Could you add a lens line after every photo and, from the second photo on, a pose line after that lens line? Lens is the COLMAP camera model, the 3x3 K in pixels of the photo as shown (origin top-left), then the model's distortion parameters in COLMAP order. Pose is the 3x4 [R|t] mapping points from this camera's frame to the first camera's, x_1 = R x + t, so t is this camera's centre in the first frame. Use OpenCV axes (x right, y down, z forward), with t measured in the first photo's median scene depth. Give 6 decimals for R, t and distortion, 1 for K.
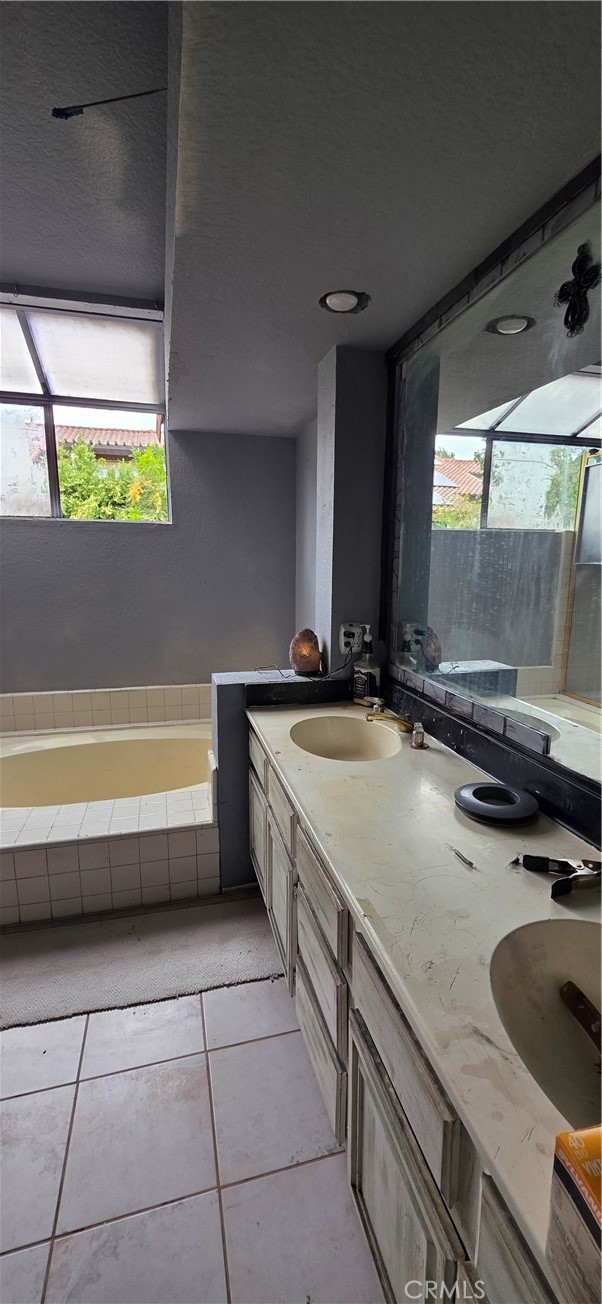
lens RADIAL K [[525.2, 0, 298.2], [0, 525.2, 653.7], [0, 0, 1]] dist [0.001788, 0.000217]
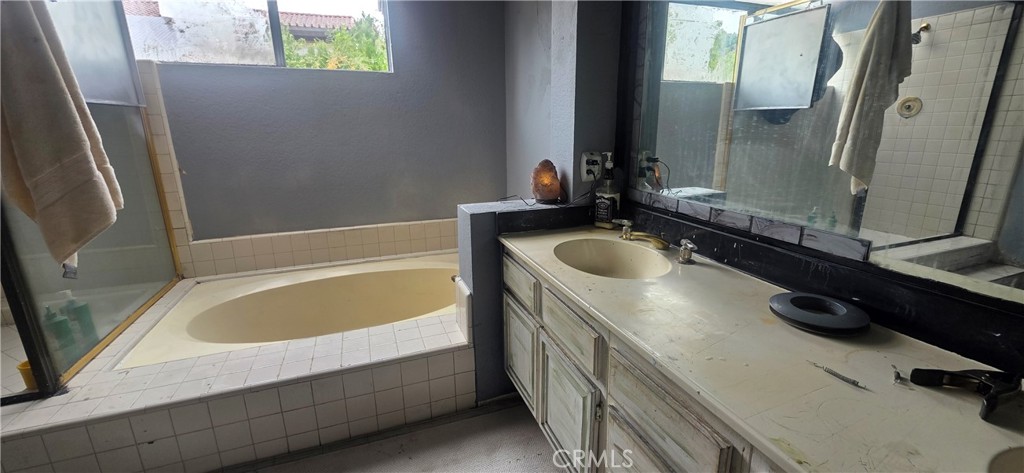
lens RADIAL K [[412.5, 0, 515.8], [0, 412.5, 232.1], [0, 0, 1]] dist [0.001788, 0.000217]
pose [[0.994293, -0.040033, 0.098884, -0.141612], [0.032313, 0.996392, 0.078477, 0.033014], [-0.101669, -0.074834, 0.992000, 0.176975]]
